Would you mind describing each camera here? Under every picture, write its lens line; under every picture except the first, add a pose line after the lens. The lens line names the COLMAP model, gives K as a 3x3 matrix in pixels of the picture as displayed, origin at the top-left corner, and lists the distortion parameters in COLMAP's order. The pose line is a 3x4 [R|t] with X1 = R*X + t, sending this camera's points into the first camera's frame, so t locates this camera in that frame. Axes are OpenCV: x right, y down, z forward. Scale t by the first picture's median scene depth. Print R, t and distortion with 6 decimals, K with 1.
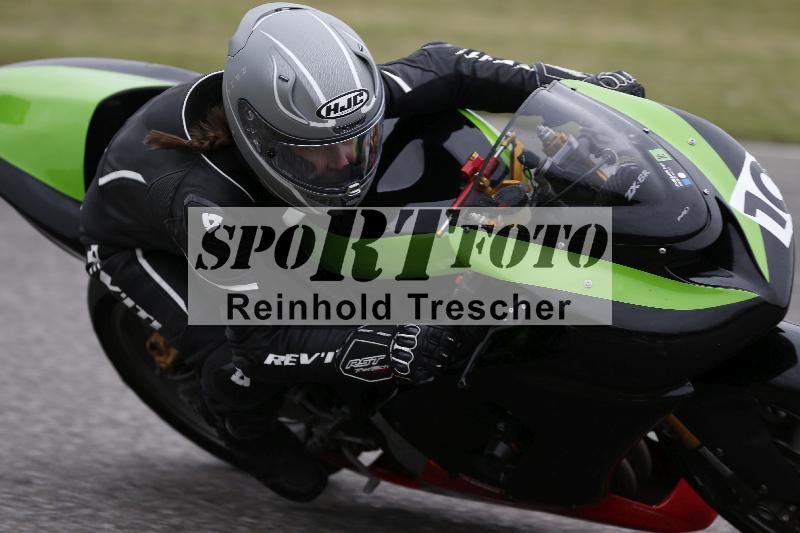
lens RADIAL K [[4813.9, 0, 395.2], [0, 4813.9, 266.0], [0, 0, 1]] dist [2.712282, 0.000000]
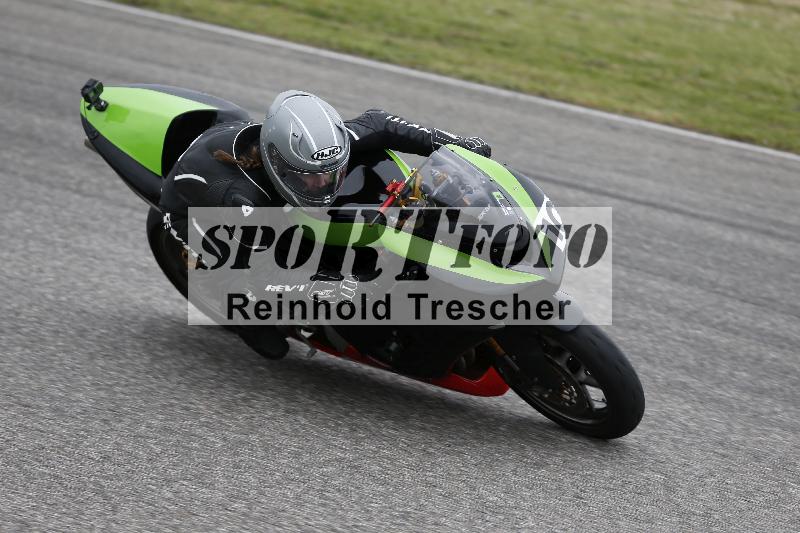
lens RADIAL K [[4813.9, 0, 404.2], [0, 4813.9, 267.3], [0, 0, 1]] dist [2.712282, 0.000000]
pose [[0.994172, 0.085171, 0.066086, -0.095196], [-0.089929, 0.993290, 0.072712, -0.121908], [-0.059449, -0.078231, 0.995161, -0.774044]]
